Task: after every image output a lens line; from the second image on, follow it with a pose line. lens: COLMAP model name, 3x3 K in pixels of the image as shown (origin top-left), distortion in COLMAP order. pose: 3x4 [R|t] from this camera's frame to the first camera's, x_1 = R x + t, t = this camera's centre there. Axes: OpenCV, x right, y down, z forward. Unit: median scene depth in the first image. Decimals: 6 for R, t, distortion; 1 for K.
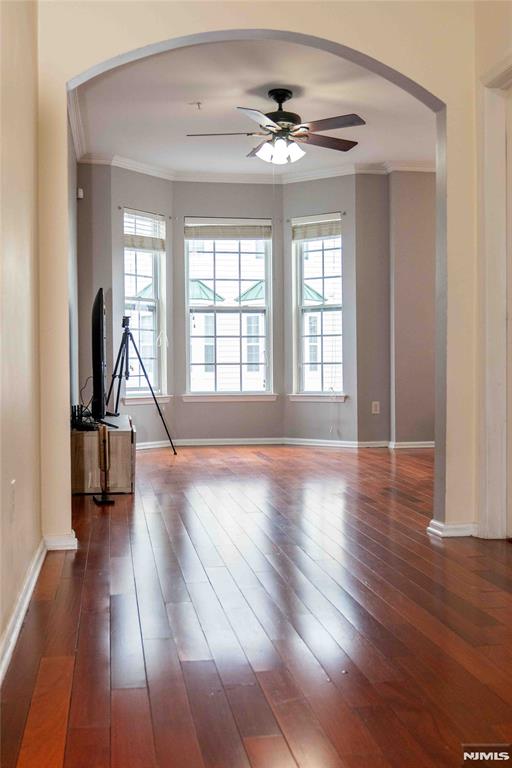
lens RADIAL K [[780.8, 0, 256.0], [0, 780.8, 384.0], [0, 0, 1]] dist [-0.004077, -0.000425]
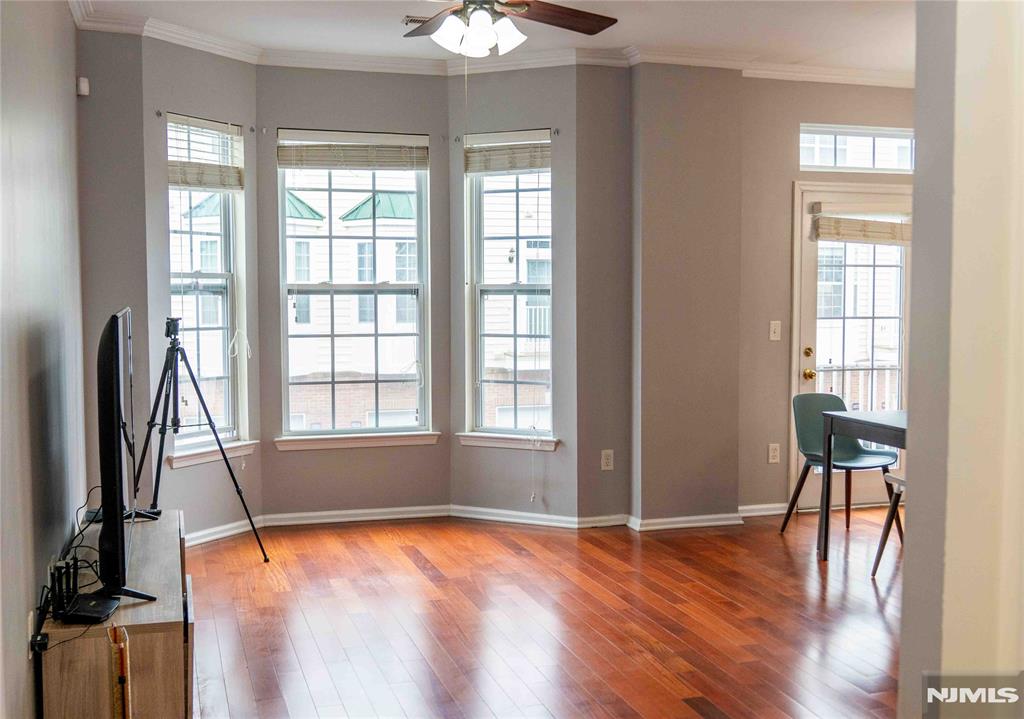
lens RADIAL K [[1063.9, 0, 512.0], [0, 1063.9, 359.5], [0, 0, 1]] dist [-0.008139, 0.010266]
pose [[0.990423, -0.004573, 0.137991, -0.030578], [-0.000349, 0.999365, 0.035627, -0.075107], [-0.138067, -0.035334, 0.989792, 0.205969]]
